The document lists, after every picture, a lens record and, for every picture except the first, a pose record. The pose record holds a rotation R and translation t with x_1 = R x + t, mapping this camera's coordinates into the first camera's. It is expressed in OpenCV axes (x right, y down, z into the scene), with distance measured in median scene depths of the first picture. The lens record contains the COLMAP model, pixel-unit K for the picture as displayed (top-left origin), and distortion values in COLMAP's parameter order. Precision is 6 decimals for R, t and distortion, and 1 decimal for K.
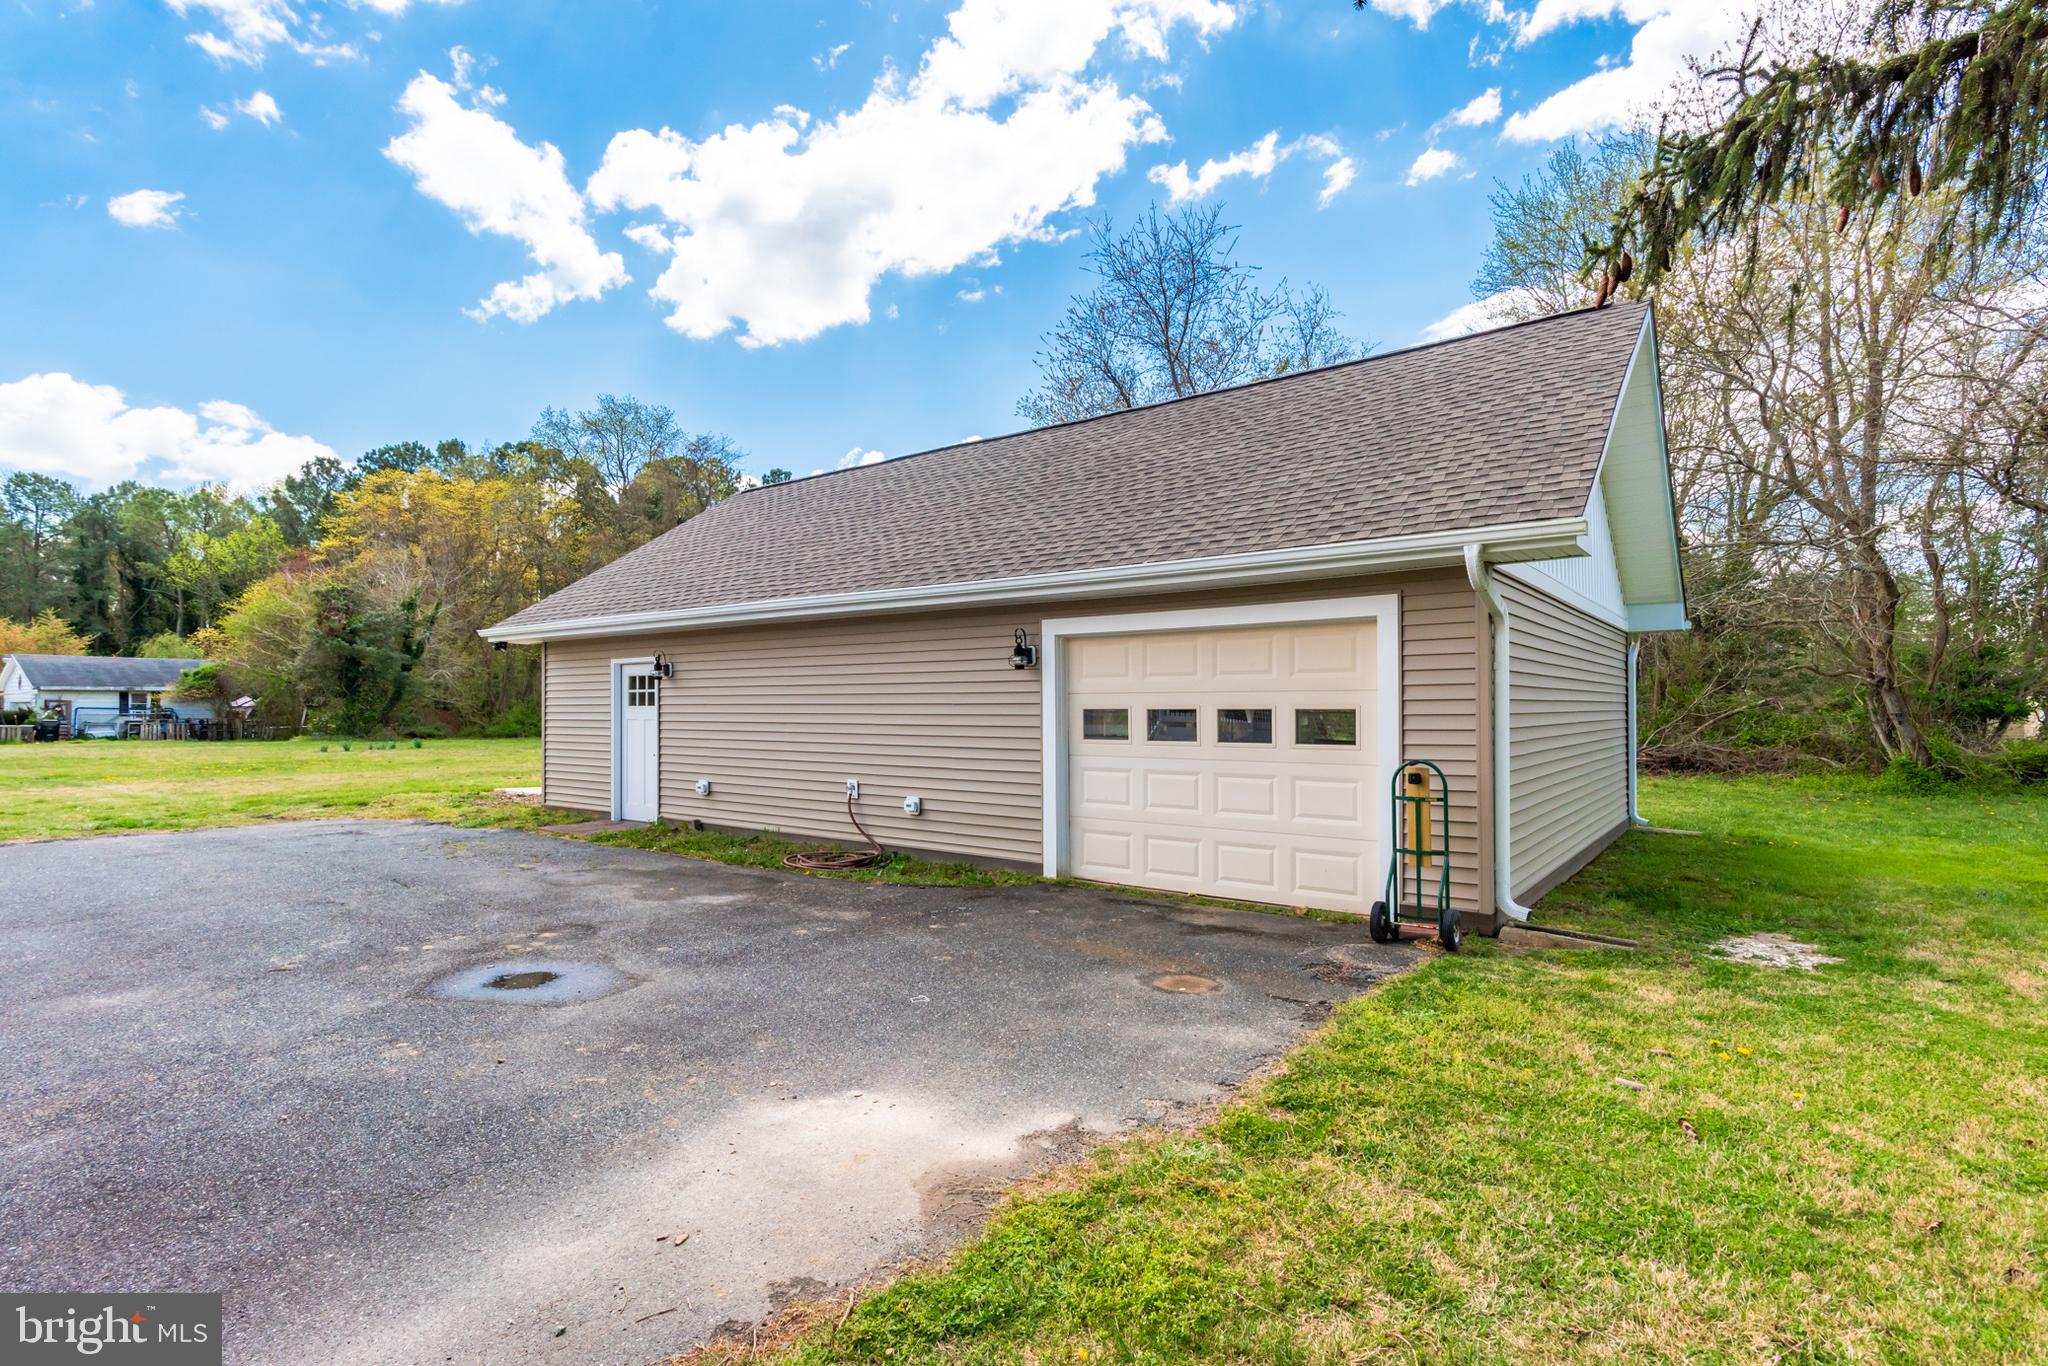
lens RADIAL K [[972.8, 0, 1017.0], [0, 972.8, 872.0], [0, 0, 1]] dist [0.000597, 0.000694]
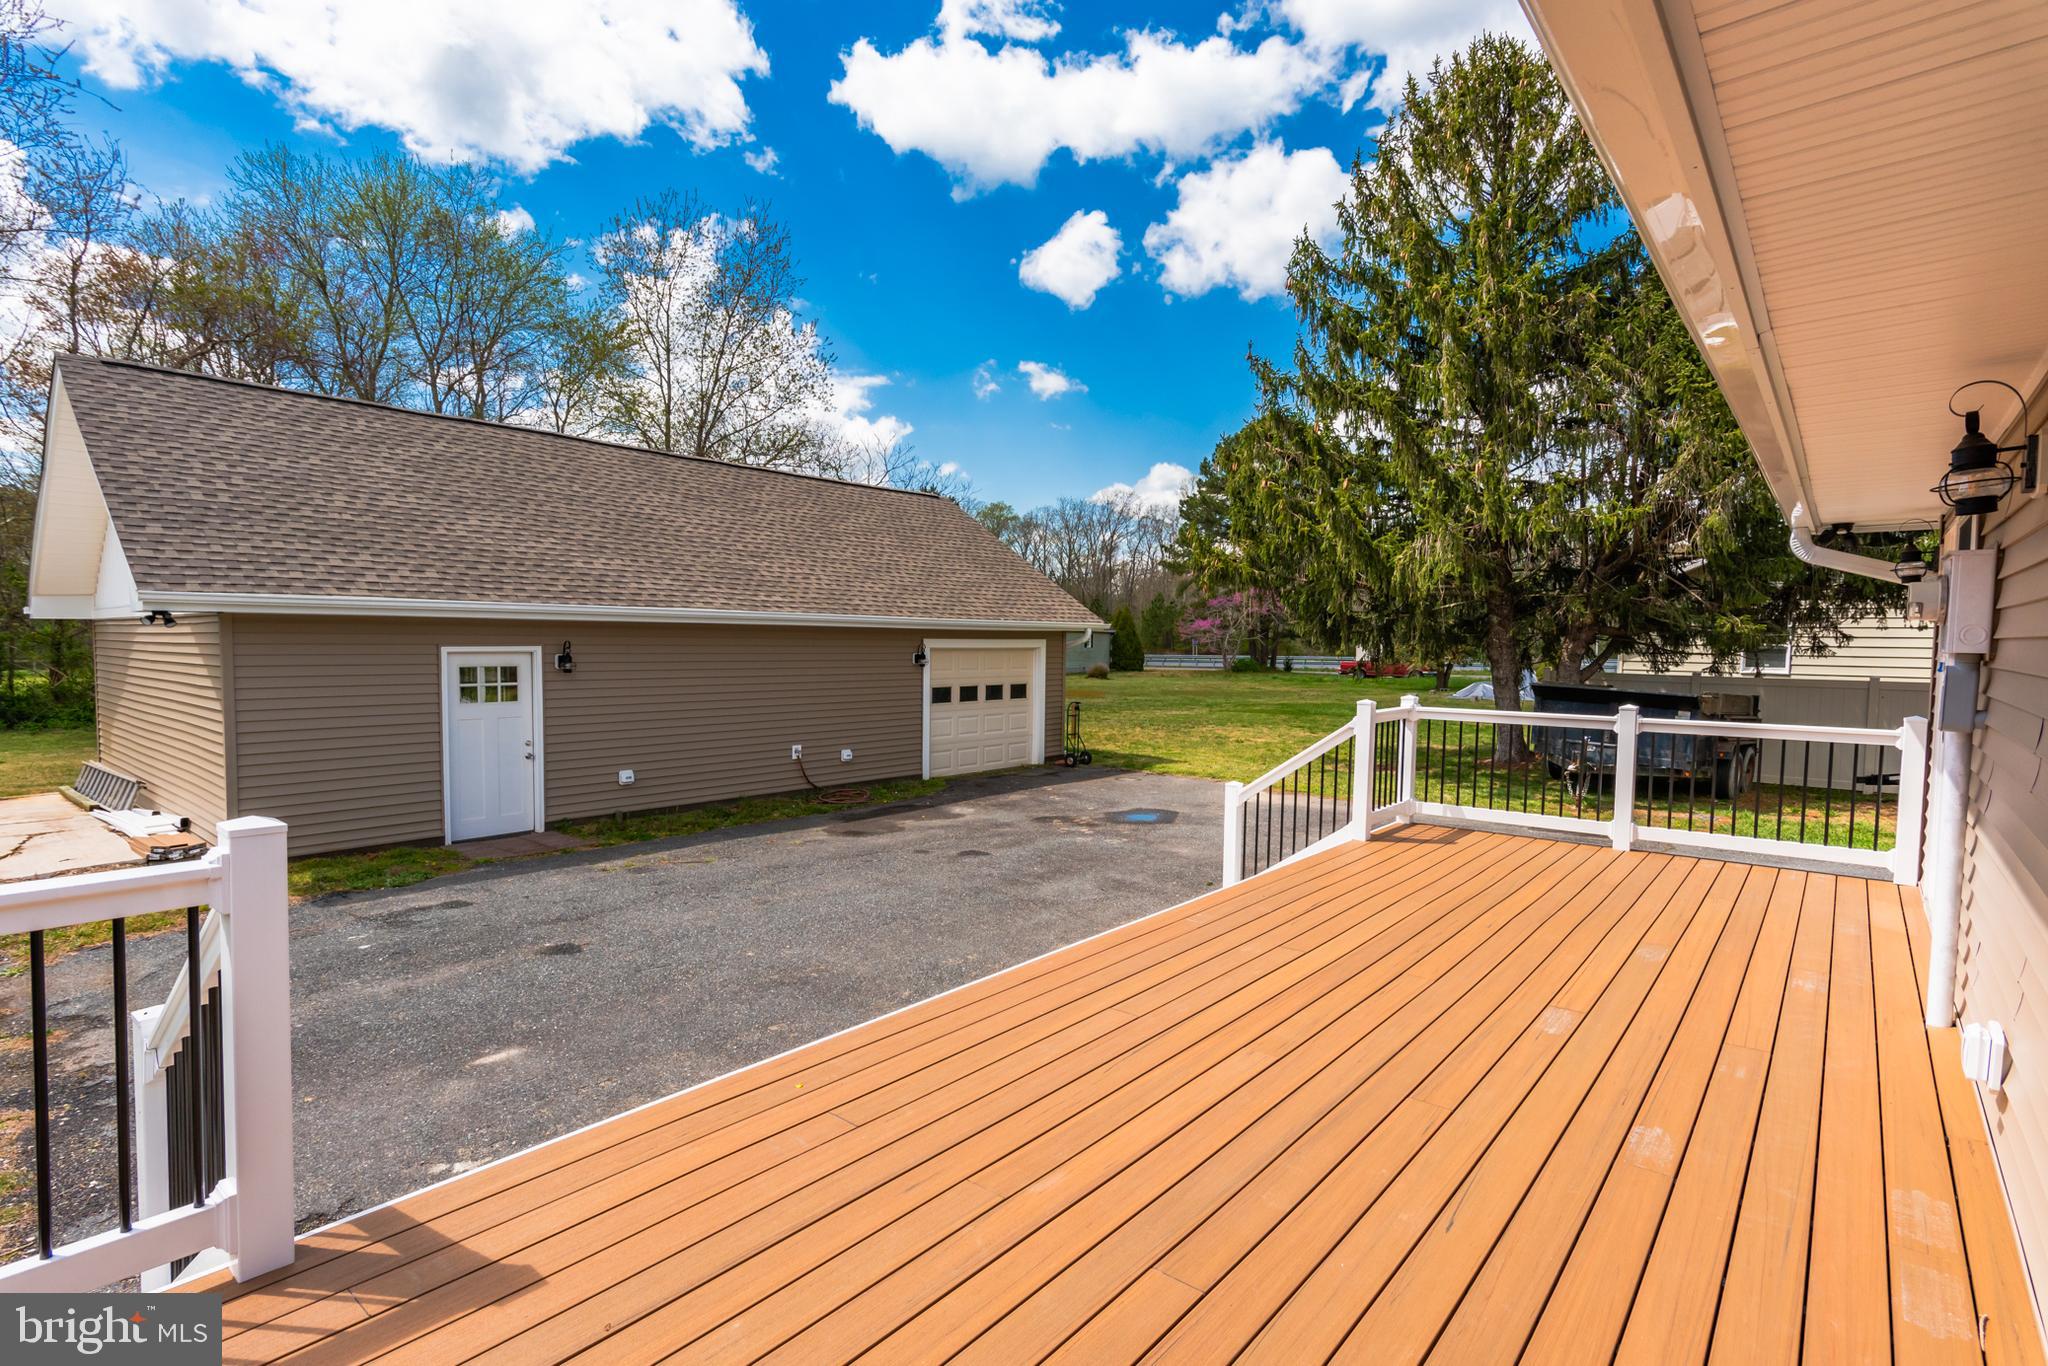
lens RADIAL K [[997.0, 0, 1042.4], [0, 997.0, 691.4], [0, 0, 1]] dist [-0.002366, 0.000825]
pose [[0.041997, -0.051124, 0.997809, -1.320500], [0.152342, 0.987340, 0.044176, -0.152437], [-0.987435, 0.150153, 0.049253, 0.498729]]
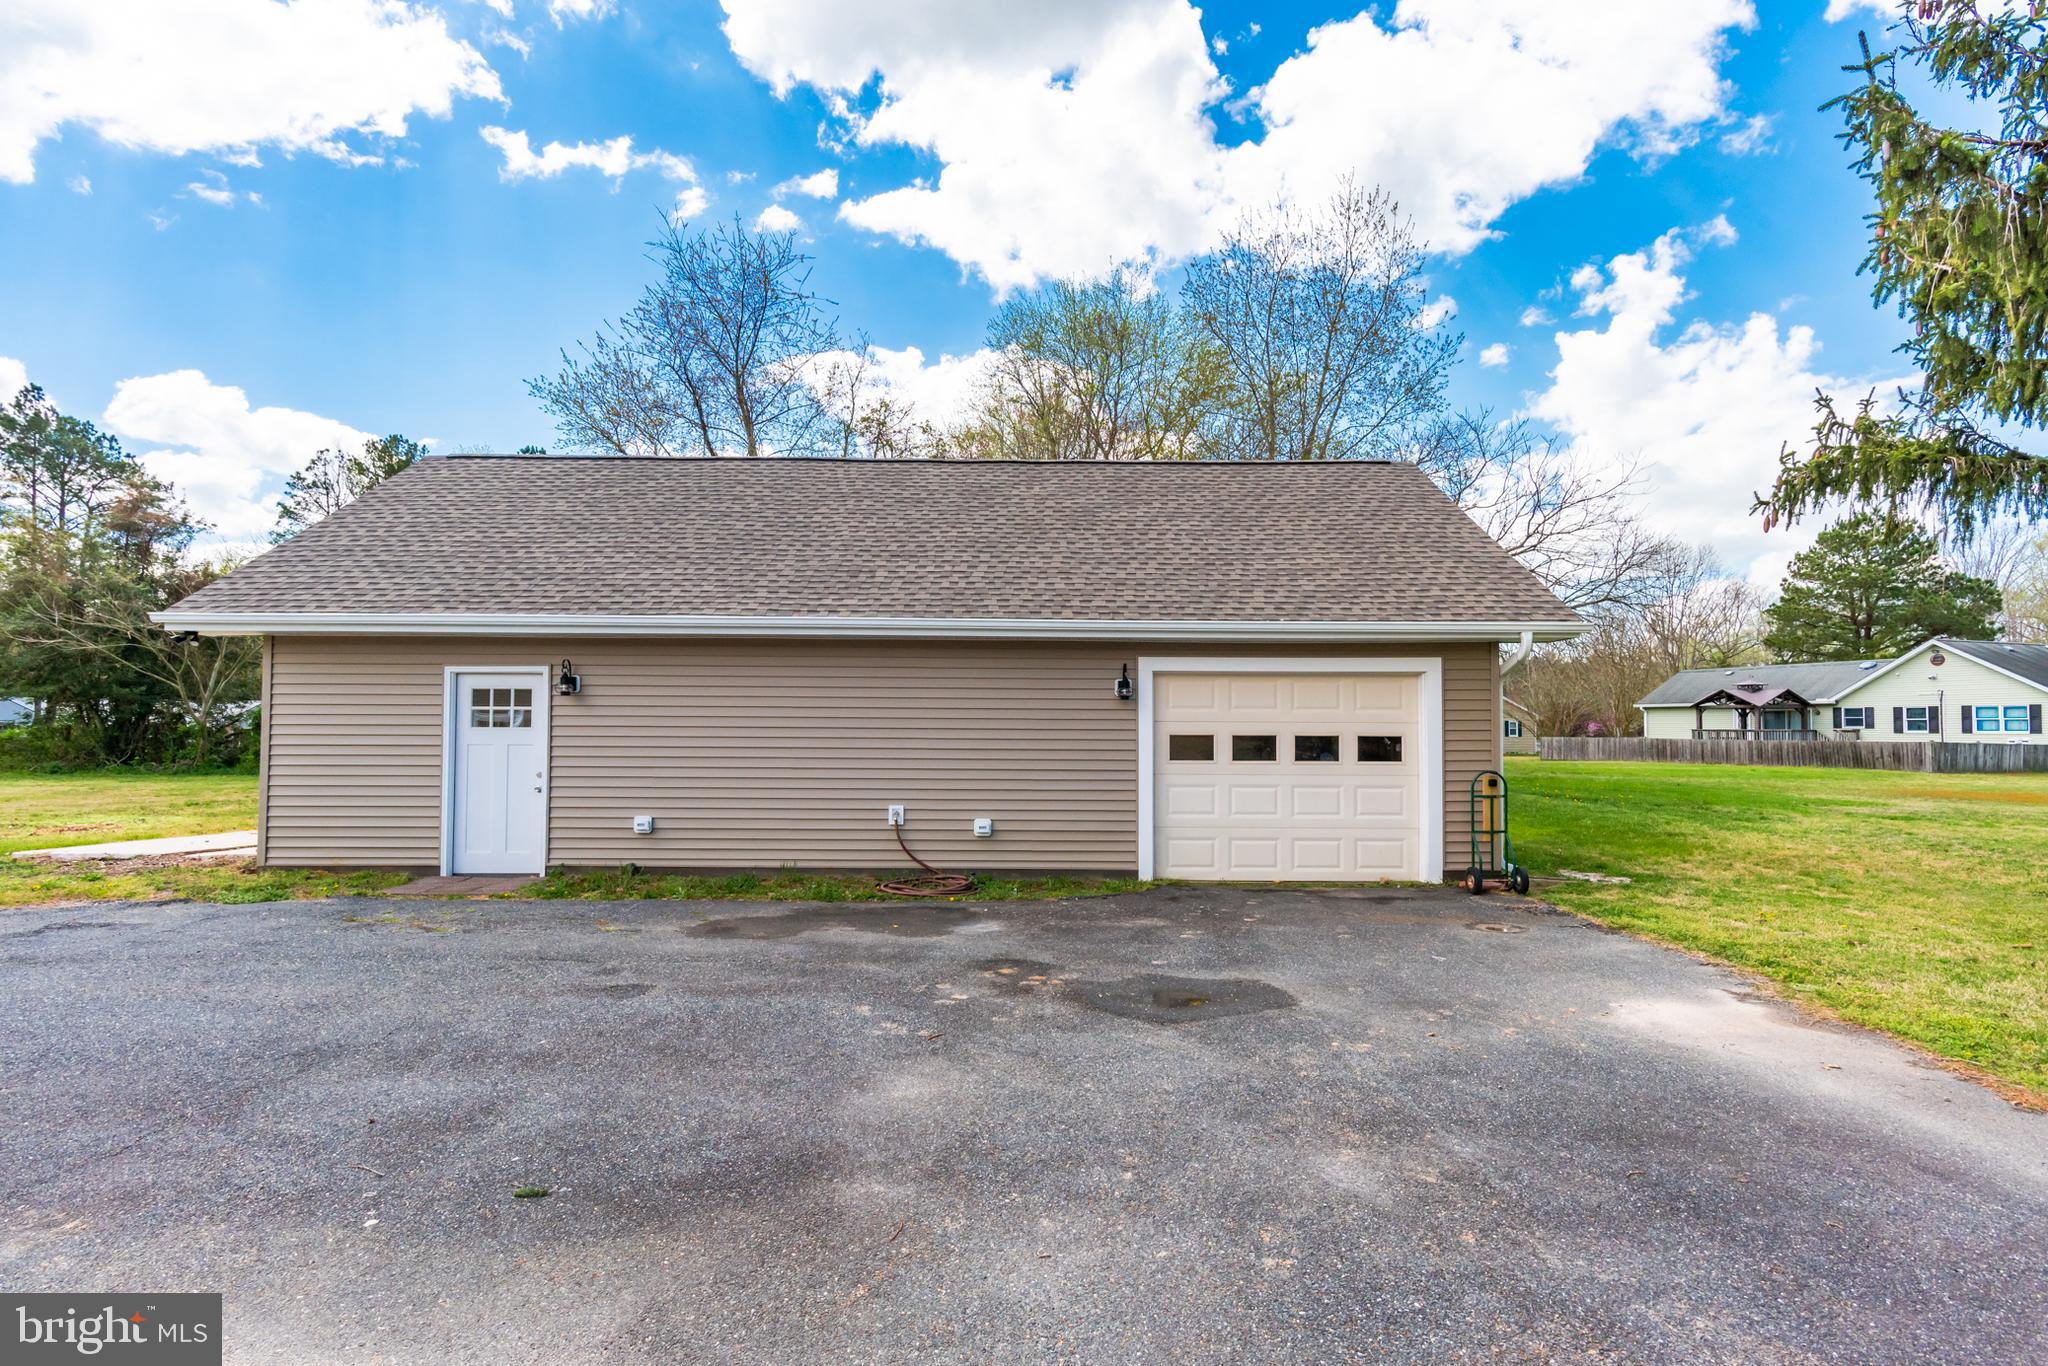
lens RADIAL K [[992.0, 0, 1046.6], [0, 992.0, 849.3], [0, 0, 1]] dist [0.003438, 0.001210]
pose [[0.792282, -0.068005, 0.606353, -0.562177], [0.095397, 0.995354, -0.013016, -0.020563], [-0.602651, 0.068157, 0.795089, 0.106168]]
